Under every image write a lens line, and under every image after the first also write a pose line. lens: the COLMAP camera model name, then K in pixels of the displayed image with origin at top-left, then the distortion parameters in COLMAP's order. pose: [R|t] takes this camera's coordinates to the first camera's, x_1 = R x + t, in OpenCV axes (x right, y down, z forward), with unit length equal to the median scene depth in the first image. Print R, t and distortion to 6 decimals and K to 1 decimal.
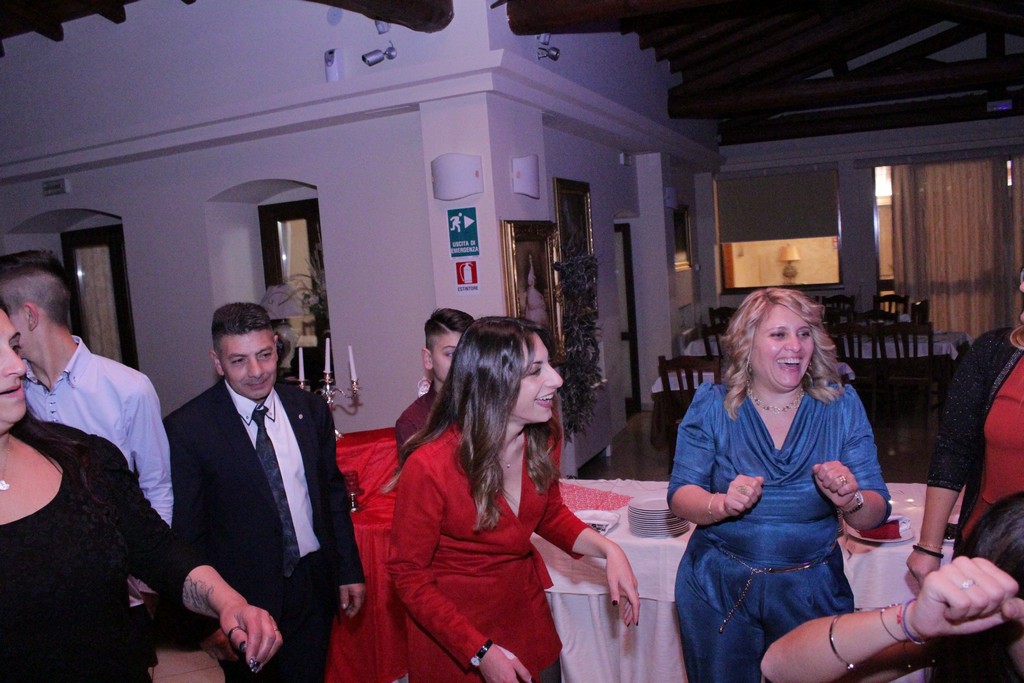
lens RADIAL K [[849.7, 0, 501.7], [0, 849.7, 337.1], [0, 0, 1]] dist [-0.156587, 0.135356]
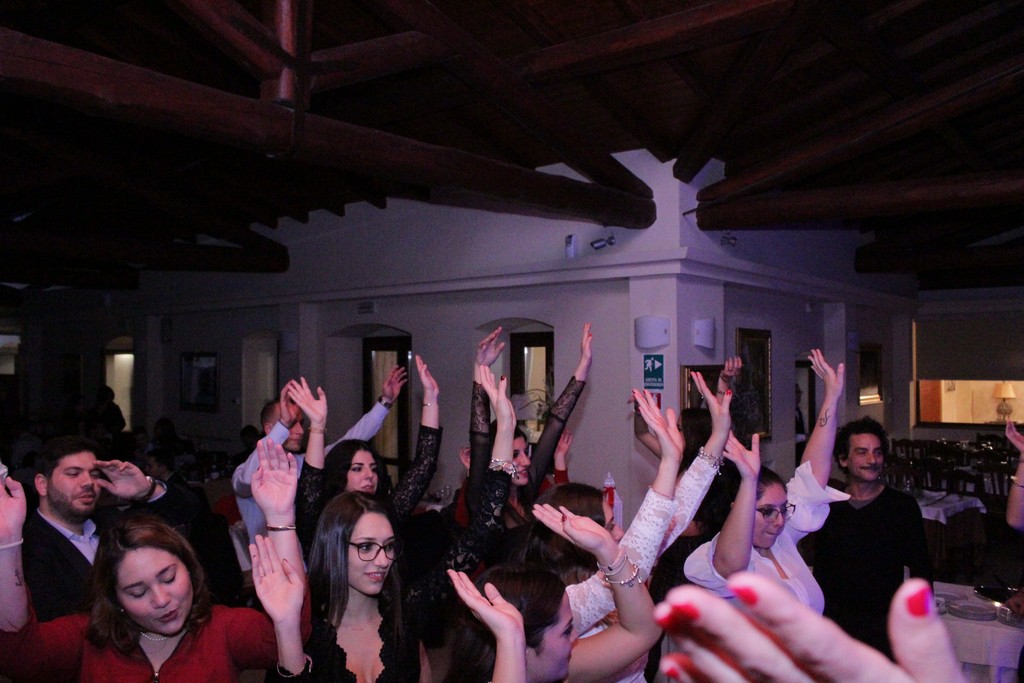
lens RADIAL K [[849.7, 0, 501.7], [0, 849.7, 337.1], [0, 0, 1]] dist [-0.156587, 0.135356]
pose [[0.957524, 0.060363, -0.281966, 0.100404], [-0.093323, 0.990088, -0.104959, -0.010525], [0.272836, 0.126814, 0.953666, -0.387204]]
